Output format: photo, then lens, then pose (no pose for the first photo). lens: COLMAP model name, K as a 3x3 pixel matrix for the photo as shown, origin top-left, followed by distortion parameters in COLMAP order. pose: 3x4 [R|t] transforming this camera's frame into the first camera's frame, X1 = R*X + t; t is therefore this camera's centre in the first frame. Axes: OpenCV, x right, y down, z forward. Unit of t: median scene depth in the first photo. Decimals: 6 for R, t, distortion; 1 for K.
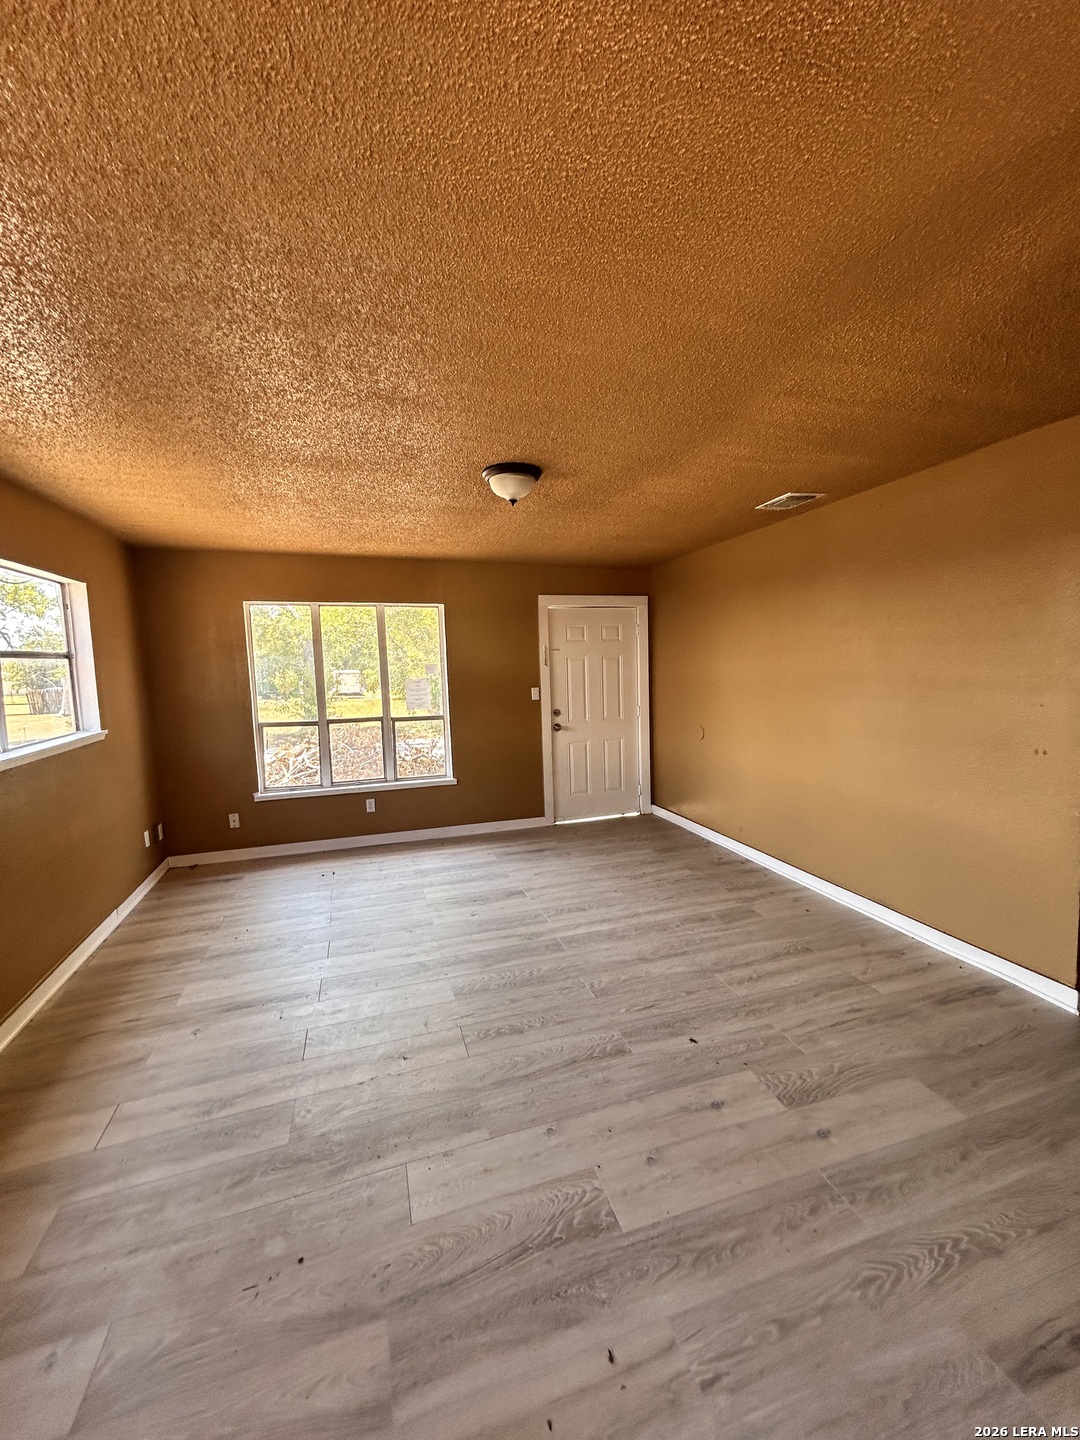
lens RADIAL K [[581.8, 0, 540.0], [0, 581.8, 720.0], [0, 0, 1]] dist [-0.000805, -0.000447]
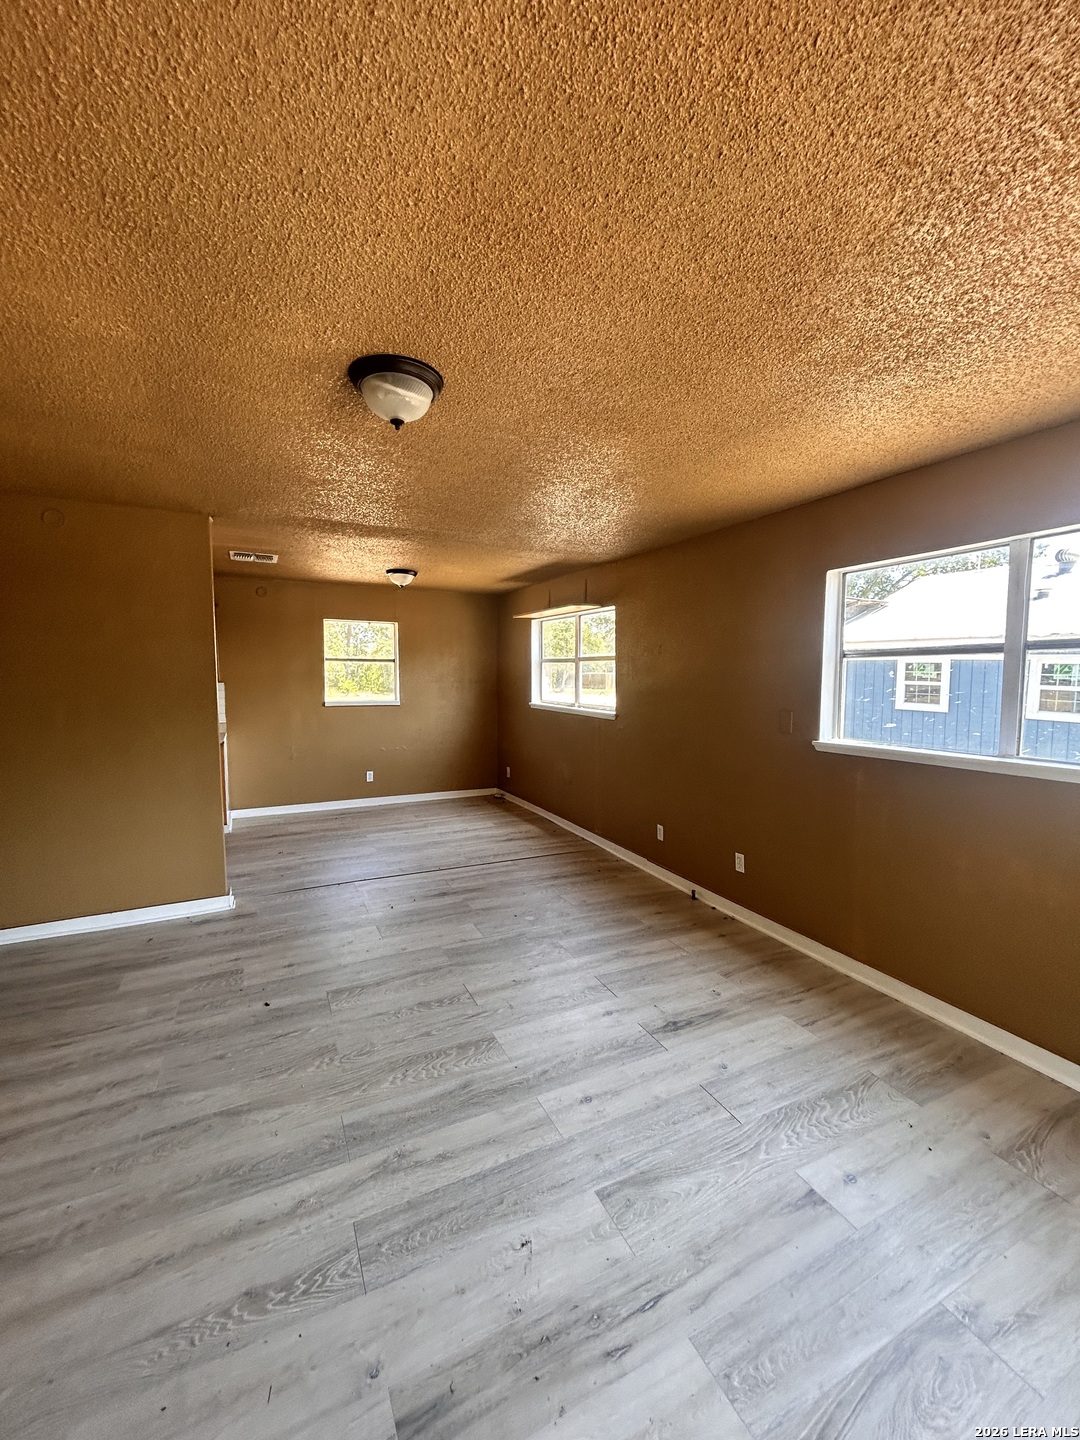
lens RADIAL K [[581.8, 0, 540.0], [0, 581.8, 720.0], [0, 0, 1]] dist [-0.000805, -0.000447]
pose [[-0.988150, 0.035486, -0.149333, -0.077464], [0.008187, 0.983709, 0.179580, -0.132695], [0.153273, 0.176229, -0.972343, 1.397927]]
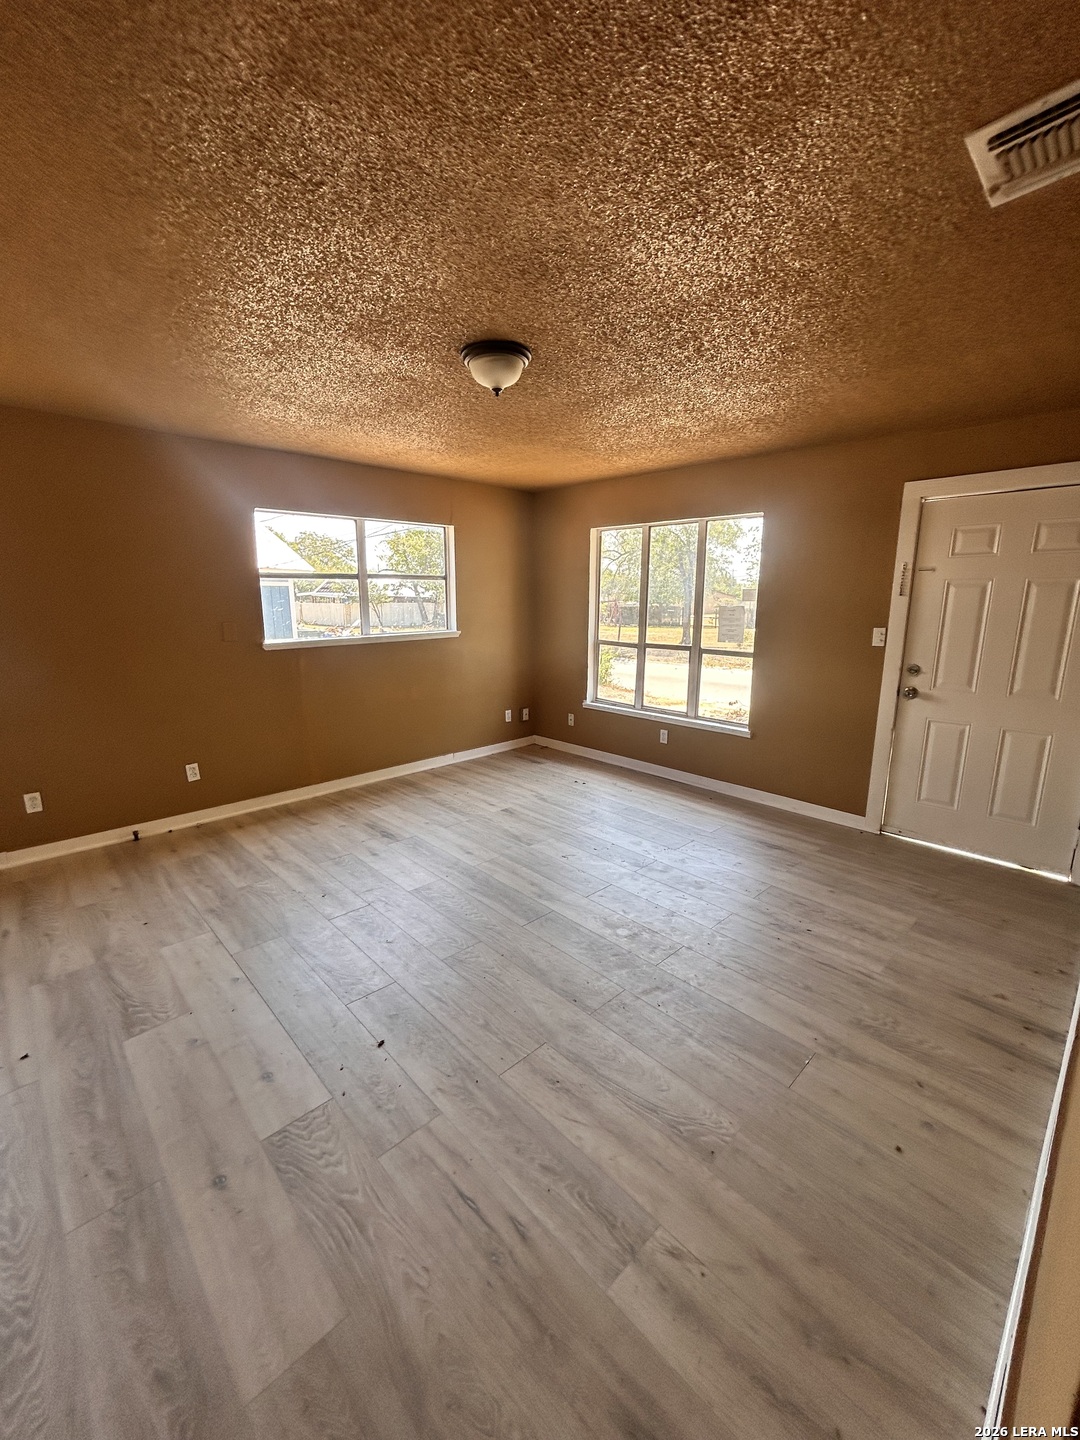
lens RADIAL K [[581.8, 0, 540.0], [0, 581.8, 720.0], [0, 0, 1]] dist [-0.000805, -0.000447]
pose [[0.445244, 0.212476, -0.869835, 0.666973], [-0.102145, 0.977149, 0.186405, -0.058230], [0.889564, 0.005854, 0.456773, 0.545806]]
